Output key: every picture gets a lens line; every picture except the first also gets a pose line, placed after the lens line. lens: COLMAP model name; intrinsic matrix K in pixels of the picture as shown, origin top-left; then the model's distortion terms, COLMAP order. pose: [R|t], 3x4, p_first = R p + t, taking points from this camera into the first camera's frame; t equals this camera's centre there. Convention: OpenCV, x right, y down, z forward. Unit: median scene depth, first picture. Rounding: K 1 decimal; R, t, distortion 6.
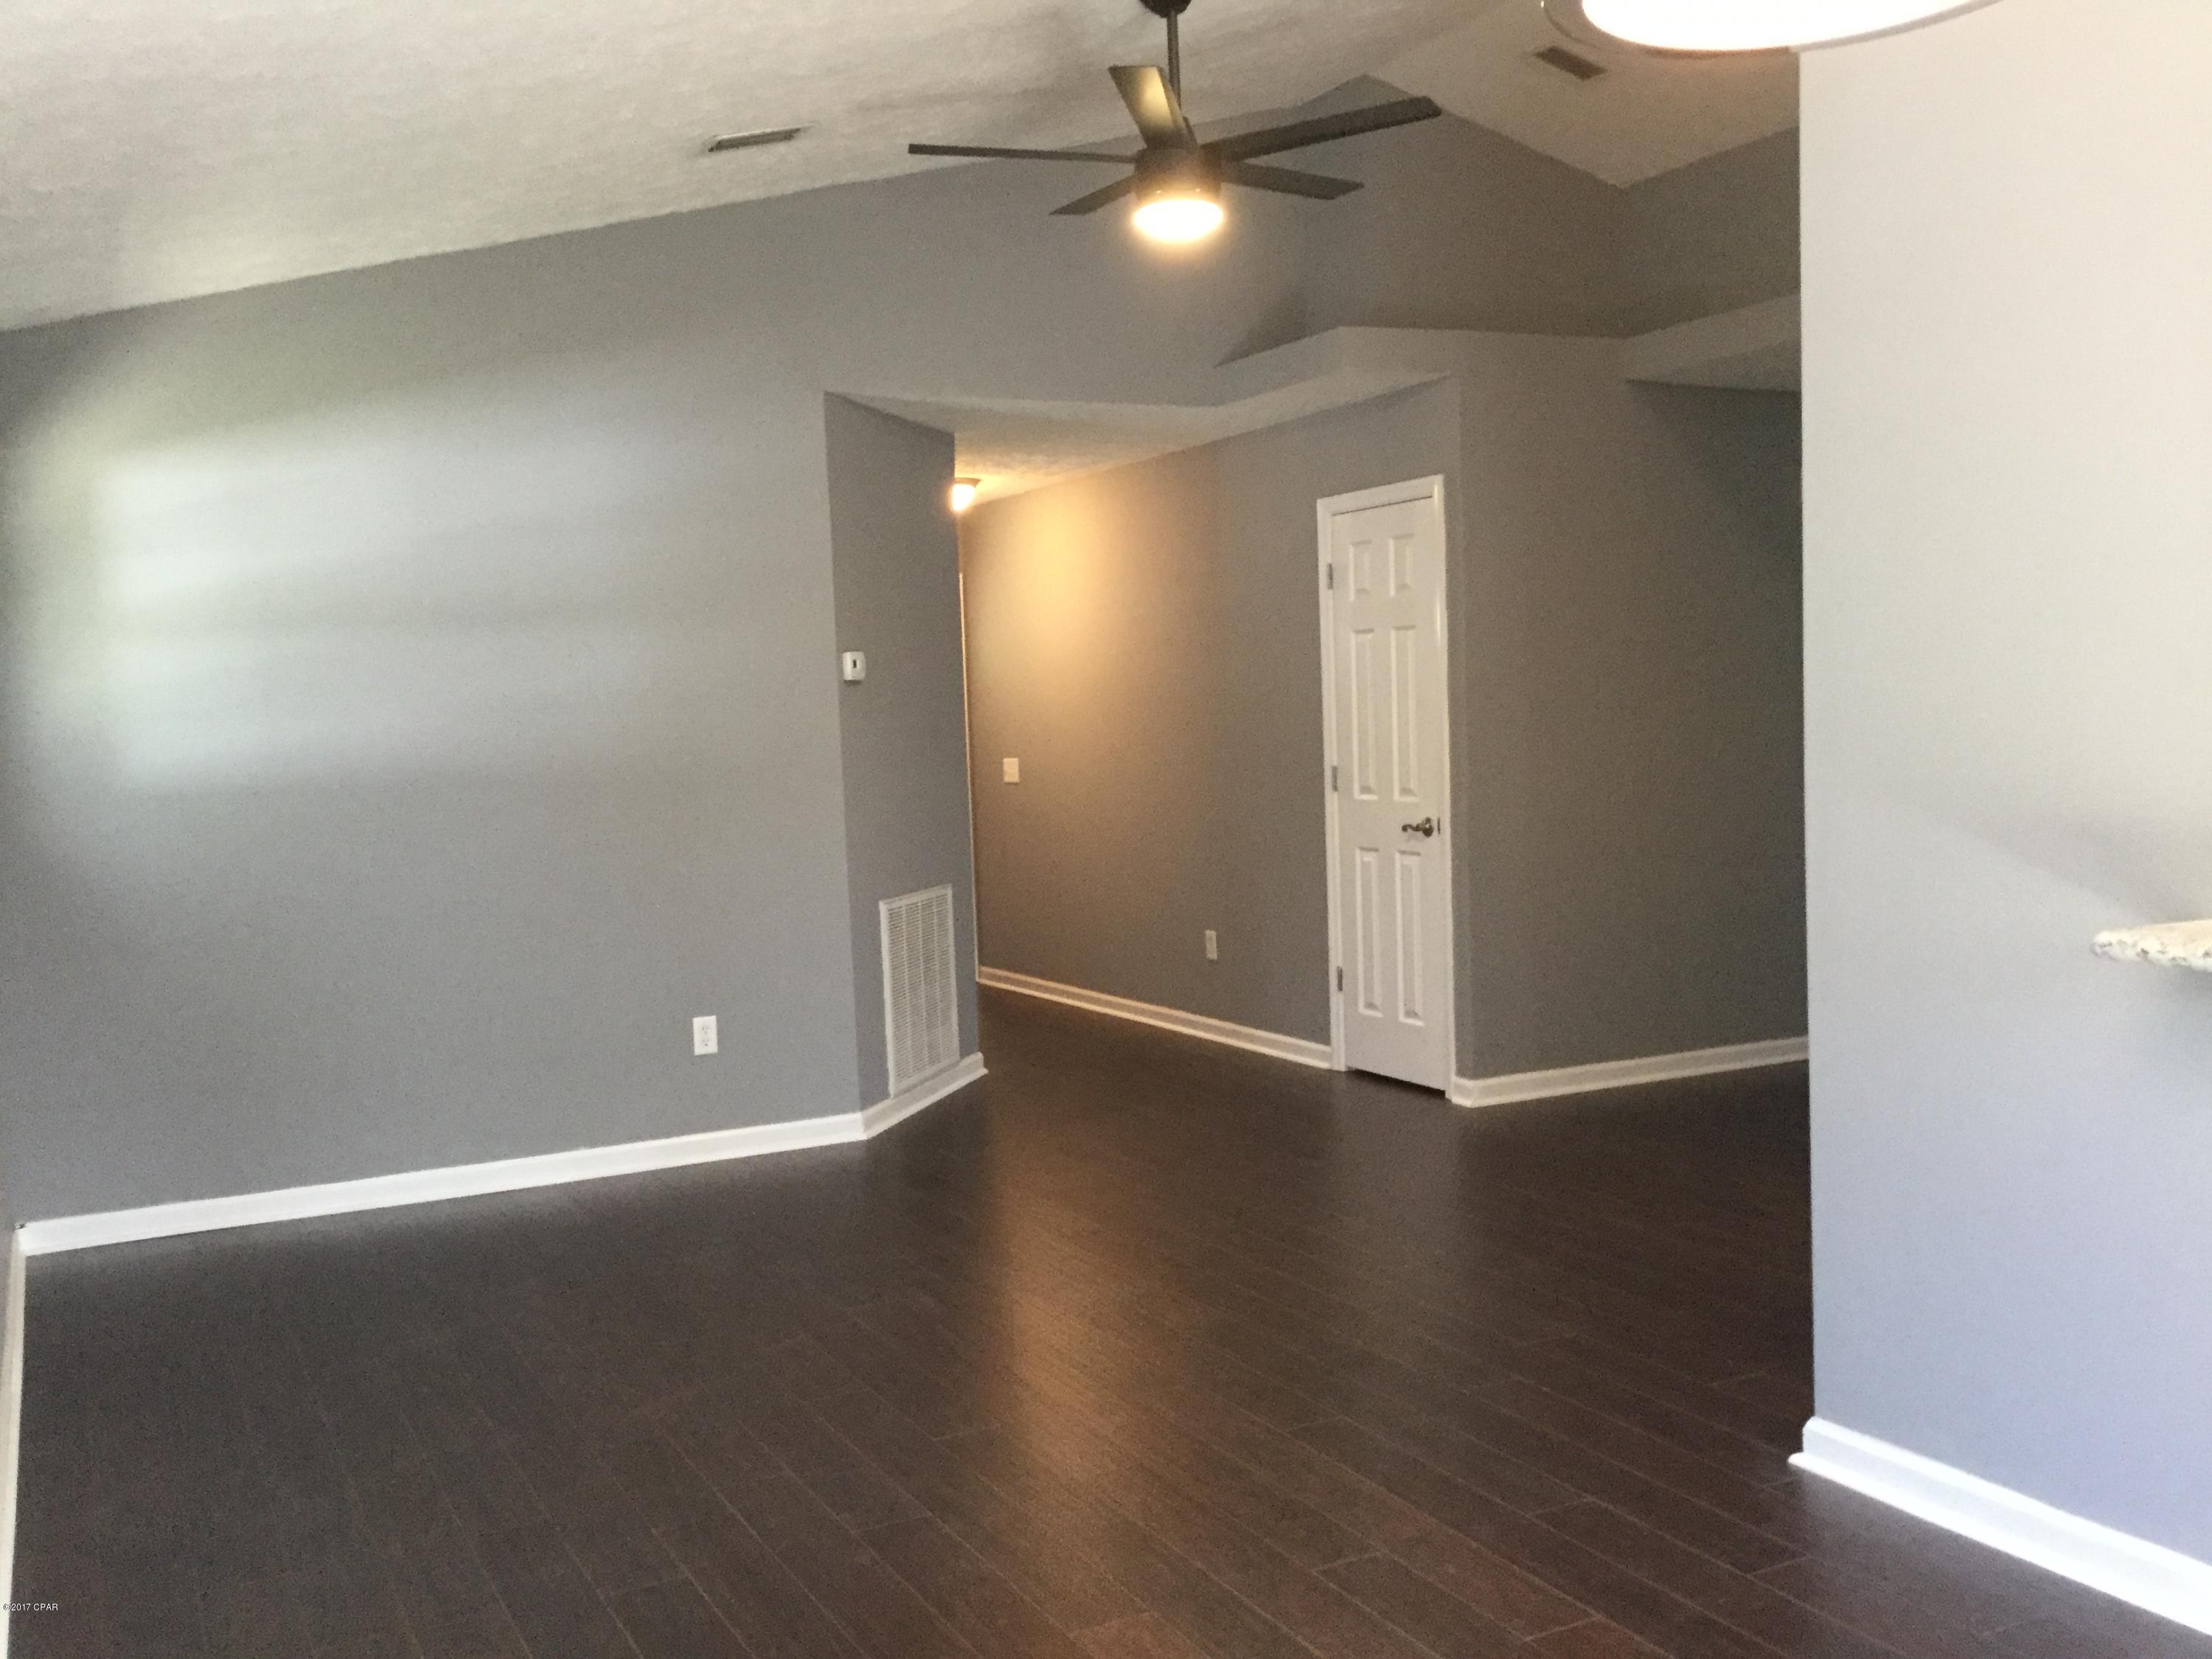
lens RADIAL K [[1974.9, 0, 1108.5], [0, 1974.9, 833.7], [0, 0, 1]] dist [-0.008020, -0.005777]
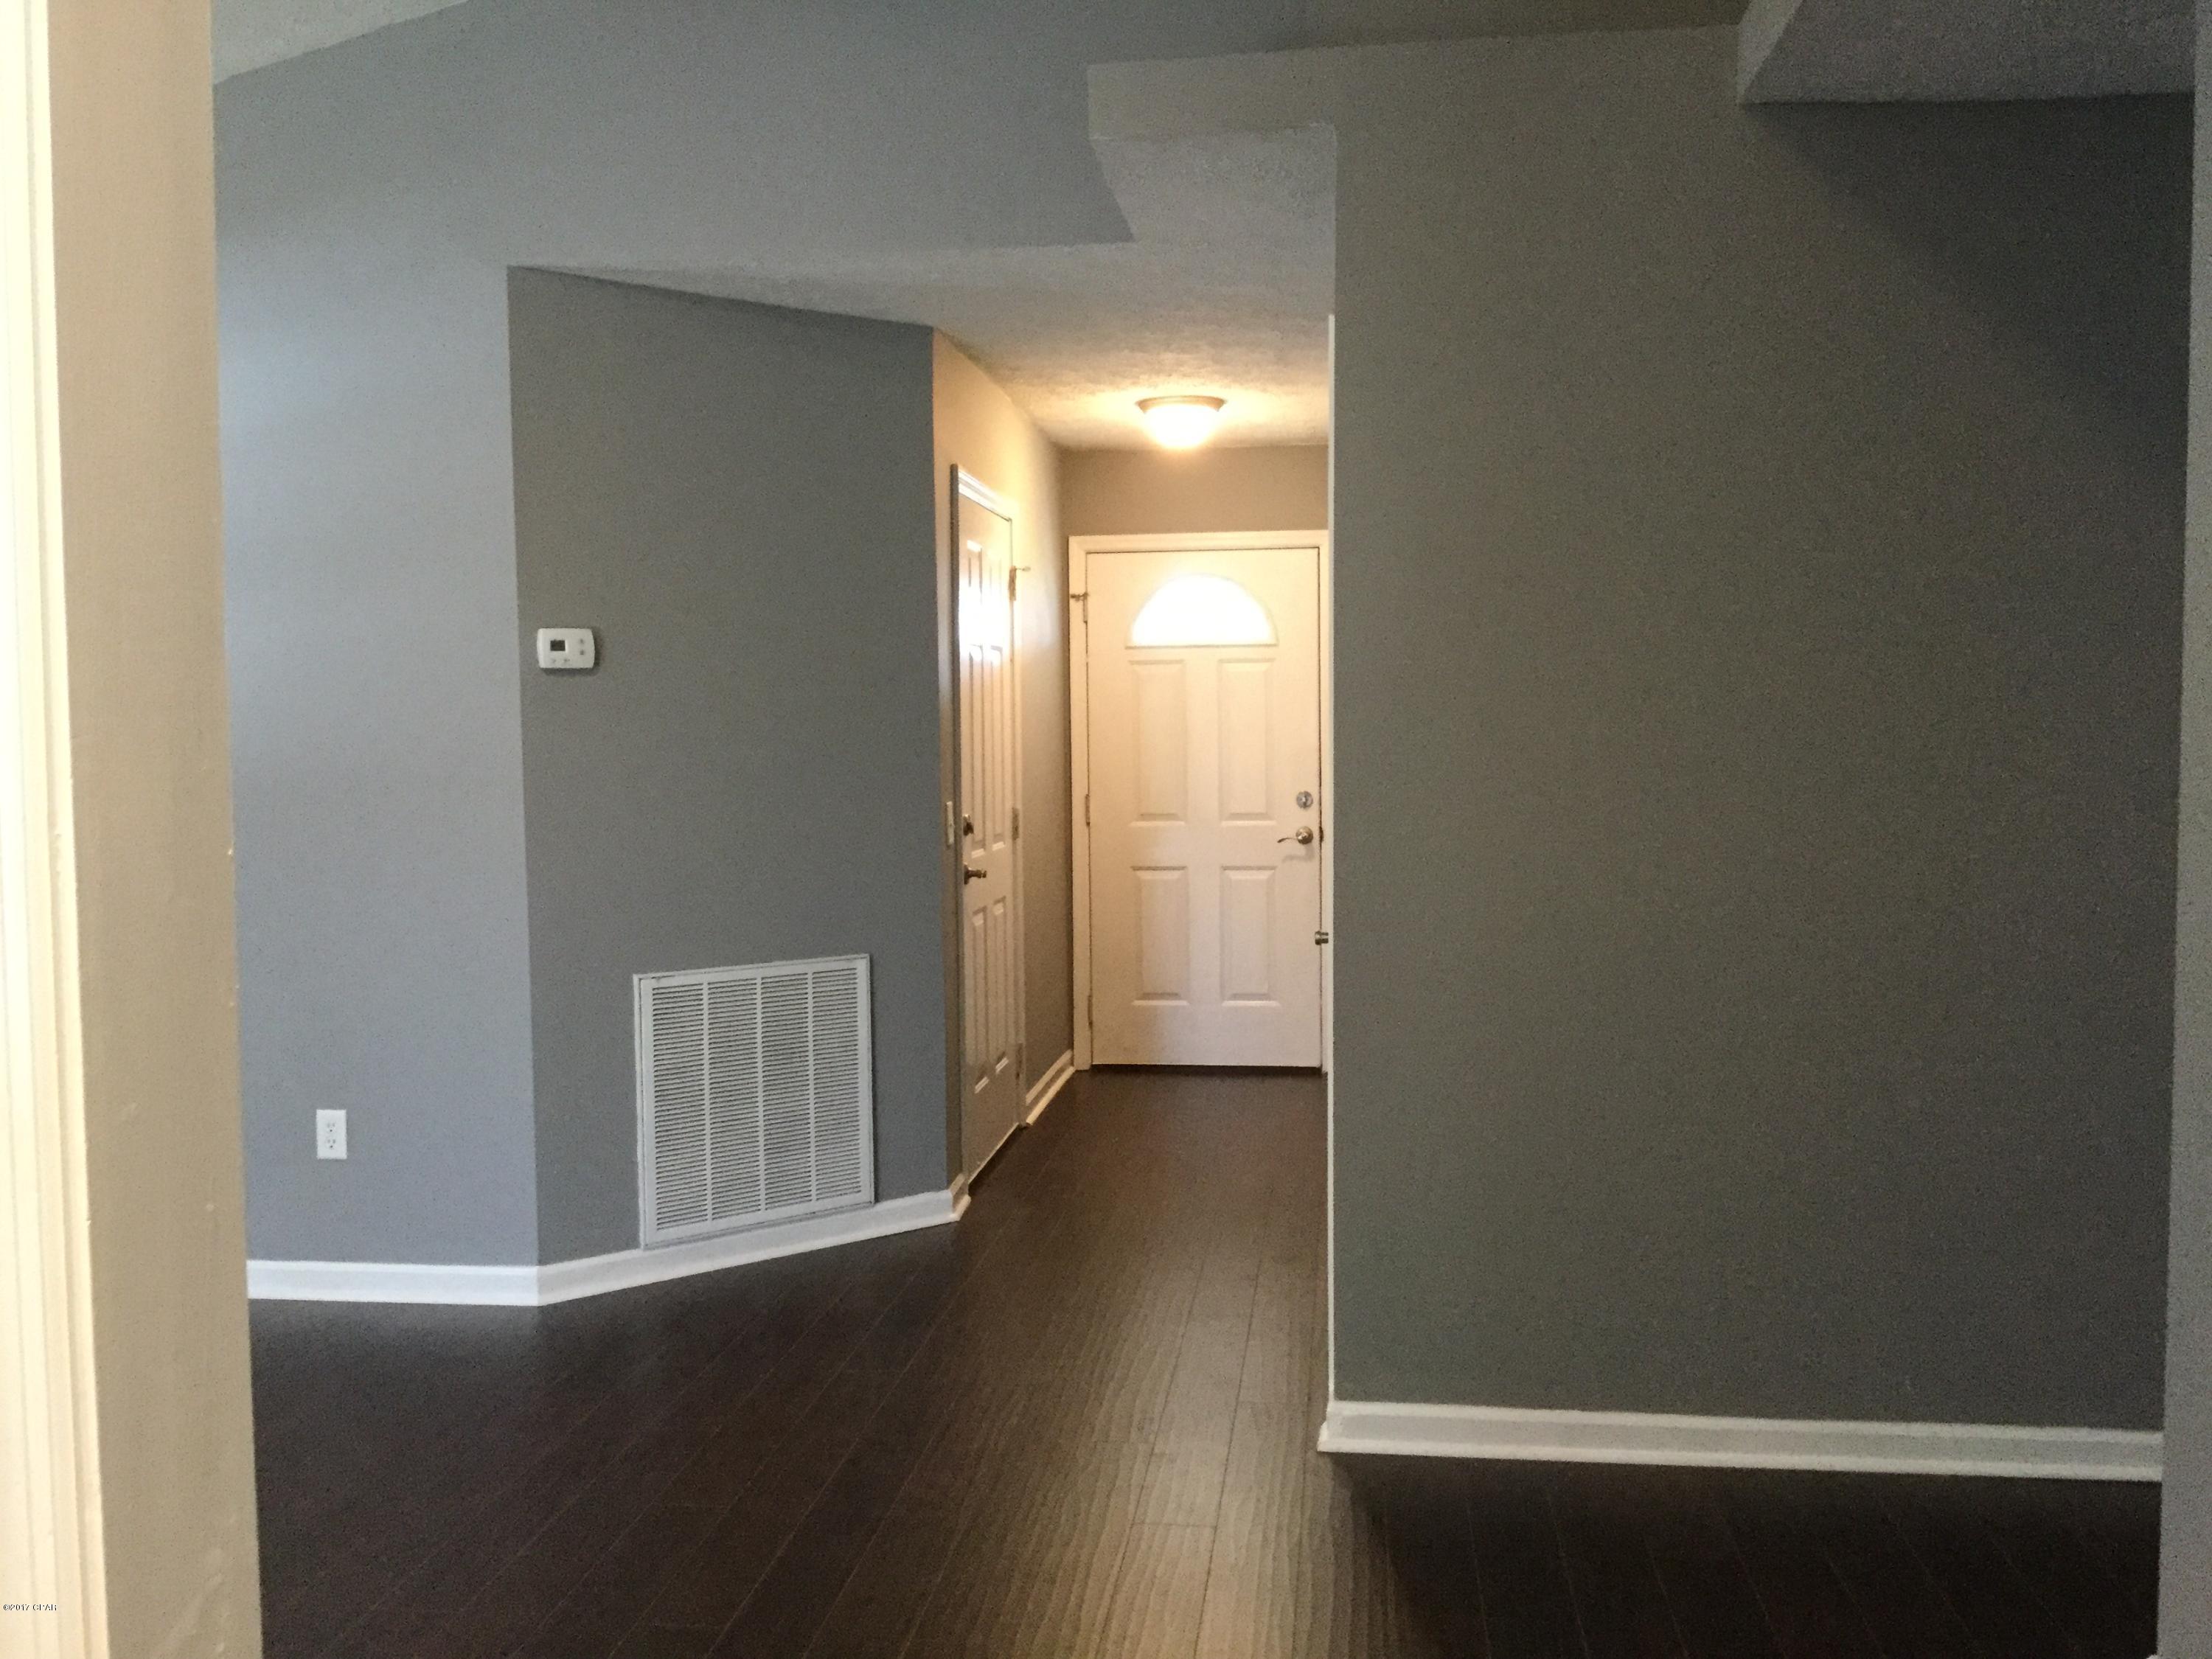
lens RADIAL K [[1974.9, 0, 1105.2], [0, 1974.9, 819.9], [0, 0, 1]] dist [-0.008020, -0.005777]
pose [[0.837220, 0.055195, -0.544074, 0.430952], [-0.055691, 0.998326, 0.015581, -0.044559], [0.544024, 0.017255, 0.838892, 0.505703]]
